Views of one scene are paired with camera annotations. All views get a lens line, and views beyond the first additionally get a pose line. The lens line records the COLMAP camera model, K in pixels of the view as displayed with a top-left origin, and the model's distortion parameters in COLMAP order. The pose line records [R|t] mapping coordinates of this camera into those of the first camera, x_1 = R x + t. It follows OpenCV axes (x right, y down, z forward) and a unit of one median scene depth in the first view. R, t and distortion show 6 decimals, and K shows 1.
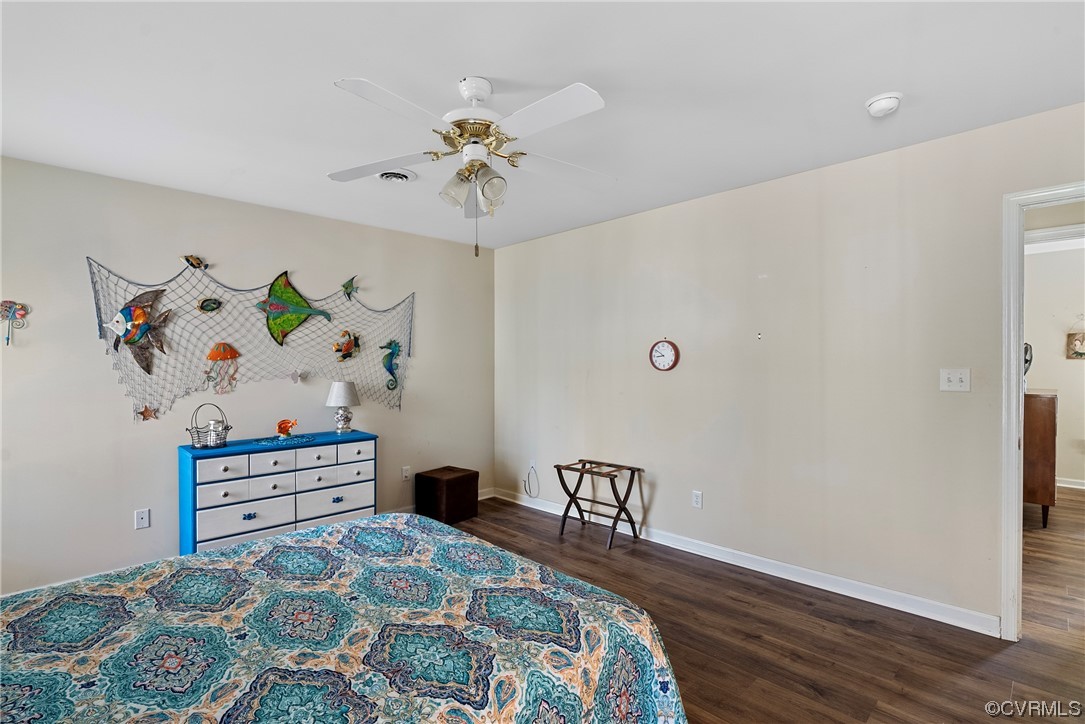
lens RADIAL K [[523.2, 0, 542.5], [0, 523.2, 362.0], [0, 0, 1]] dist [0.000355, 0.000098]
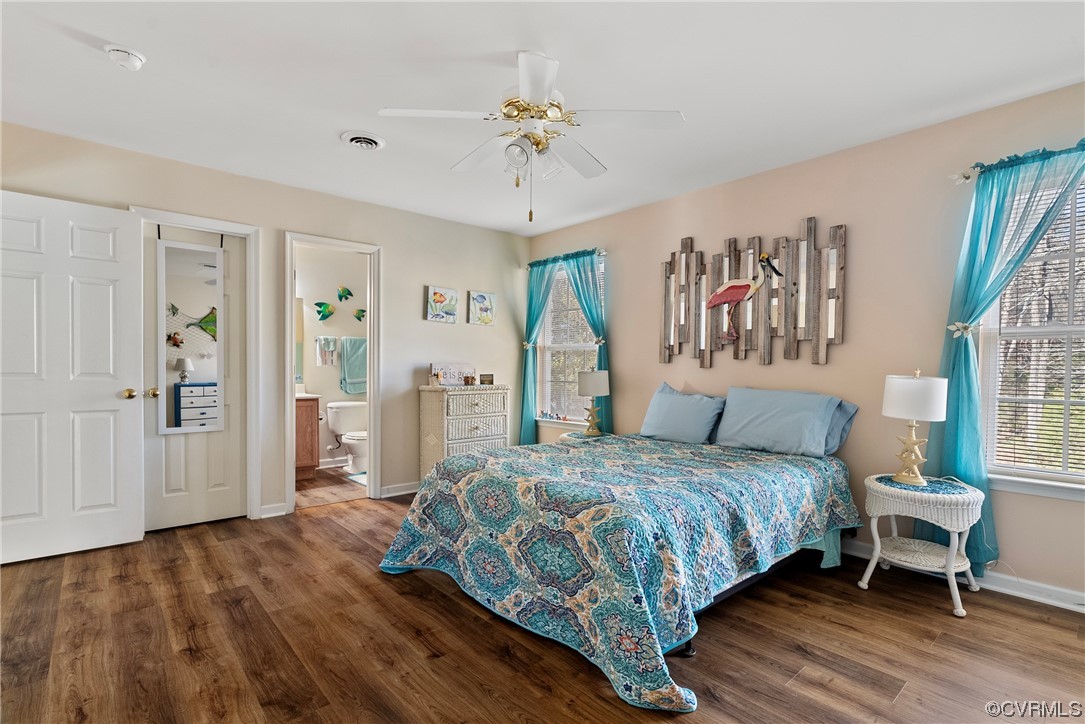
lens RADIAL K [[523.2, 0, 542.5], [0, 523.2, 362.0], [0, 0, 1]] dist [0.000355, 0.000098]
pose [[-0.997267, -0.002157, 0.073850, -0.224996], [-0.002450, 0.999989, -0.003885, 0.093409], [-0.073841, -0.004056, -0.997262, 2.031551]]
